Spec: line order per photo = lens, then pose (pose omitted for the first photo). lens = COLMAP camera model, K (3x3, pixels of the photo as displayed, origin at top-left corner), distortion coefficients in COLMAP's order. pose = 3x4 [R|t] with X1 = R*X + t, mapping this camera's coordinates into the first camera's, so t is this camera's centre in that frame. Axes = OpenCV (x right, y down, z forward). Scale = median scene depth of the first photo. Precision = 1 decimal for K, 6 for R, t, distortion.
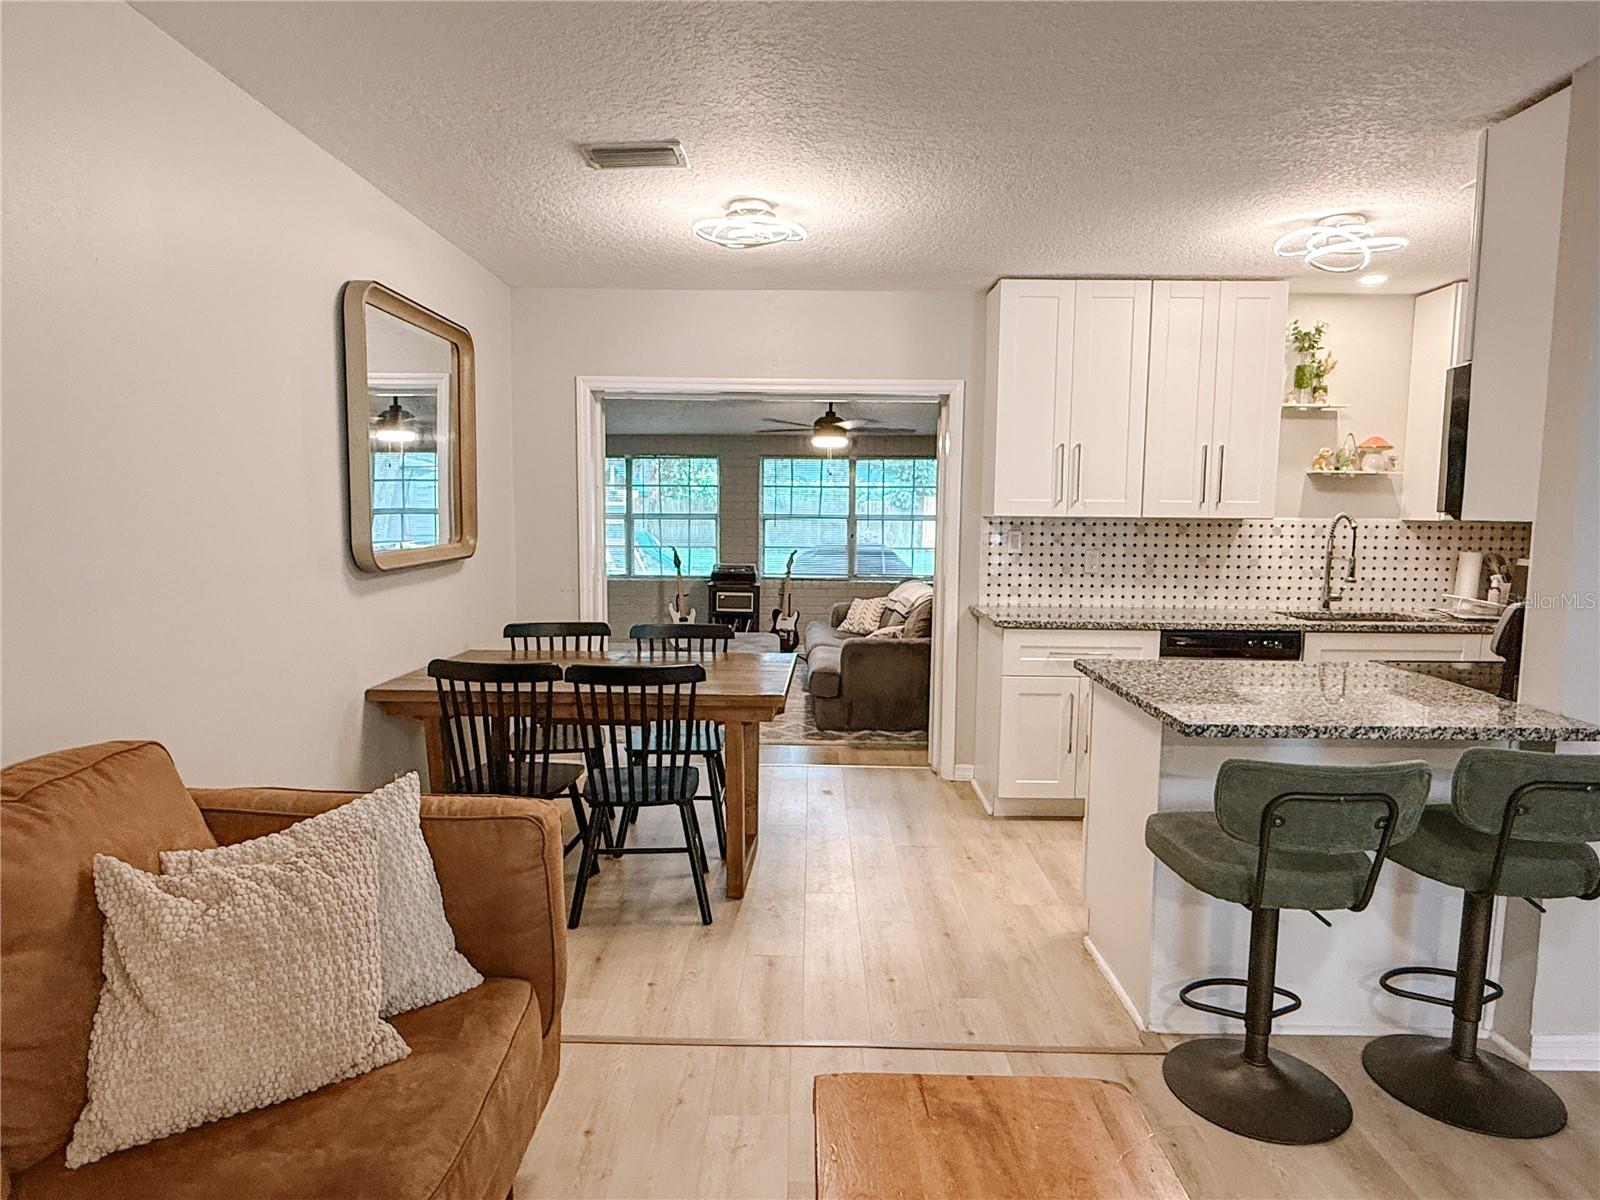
lens RADIAL K [[949.3, 0, 790.2], [0, 949.3, 602.2], [0, 0, 1]] dist [-0.003295, -0.001115]
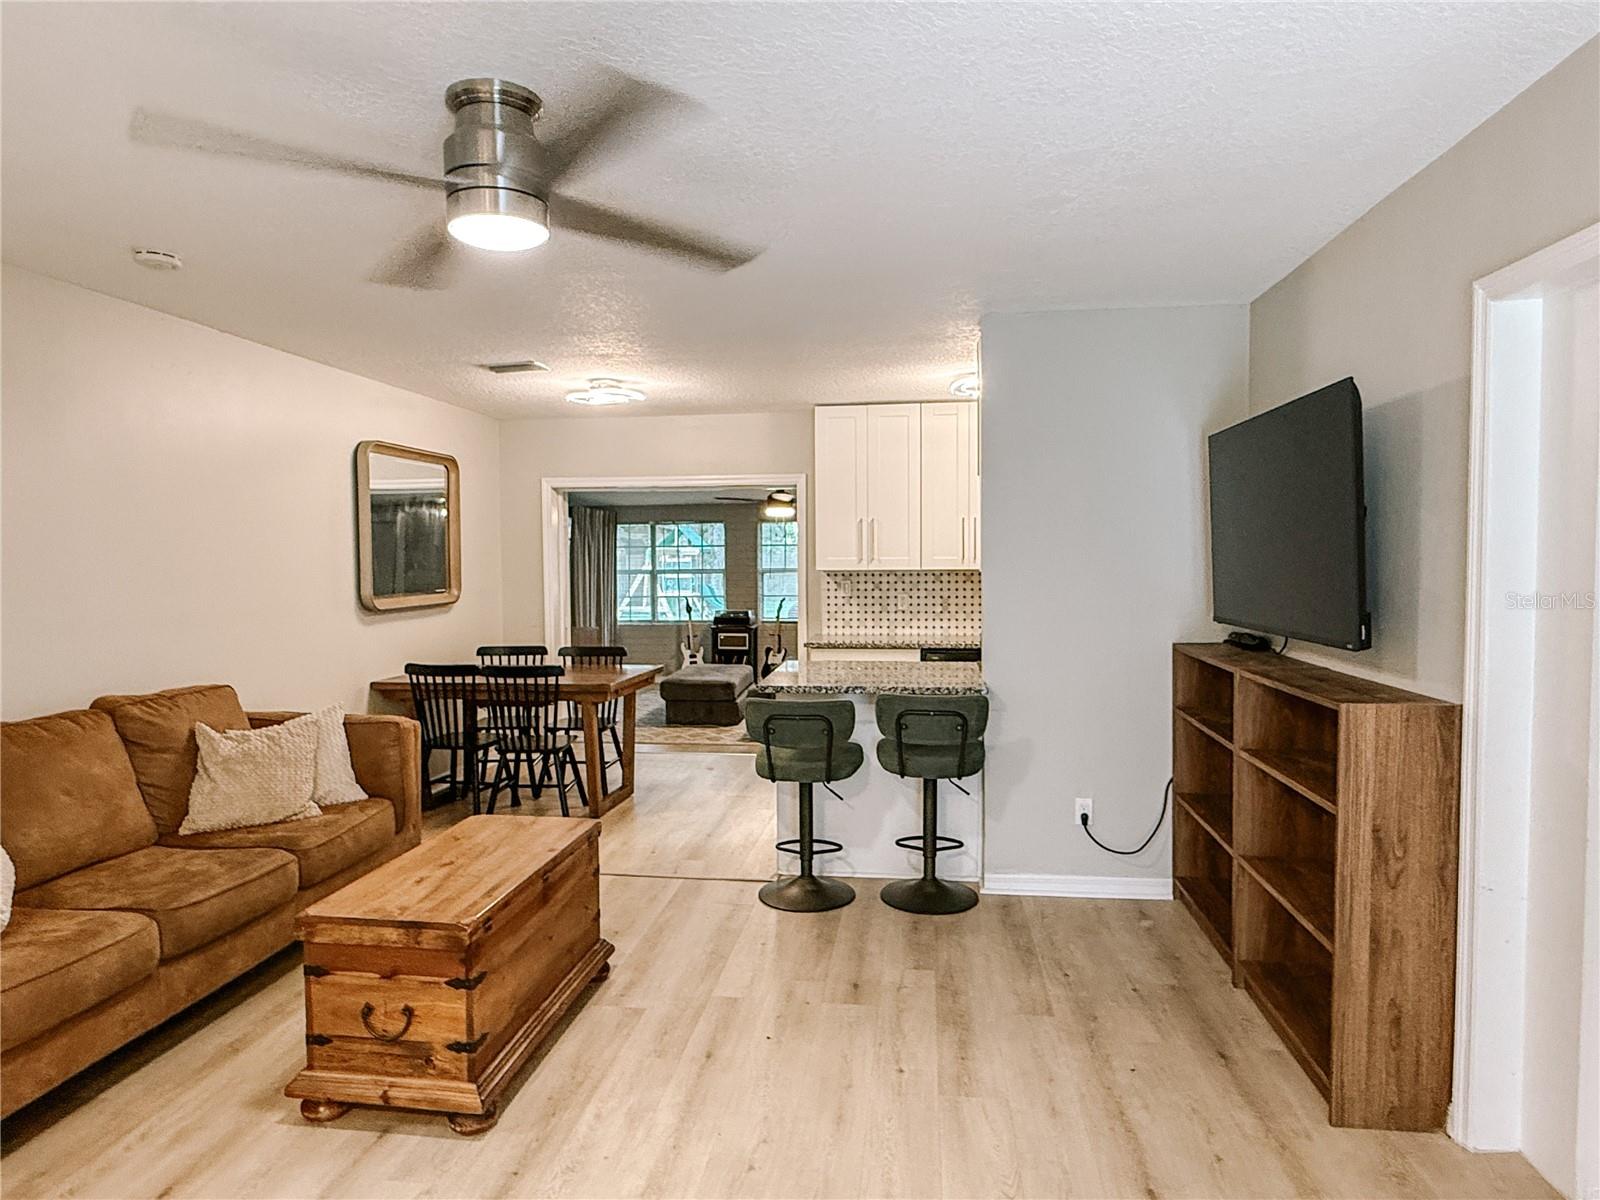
lens RADIAL K [[949.3, 0, 805.4], [0, 949.3, 597.7], [0, 0, 1]] dist [-0.003295, -0.001115]
pose [[0.993678, -0.012444, -0.111575, 0.332056], [0.005940, 0.998274, -0.058435, 0.030652], [0.112110, 0.057403, 0.992036, -0.380483]]
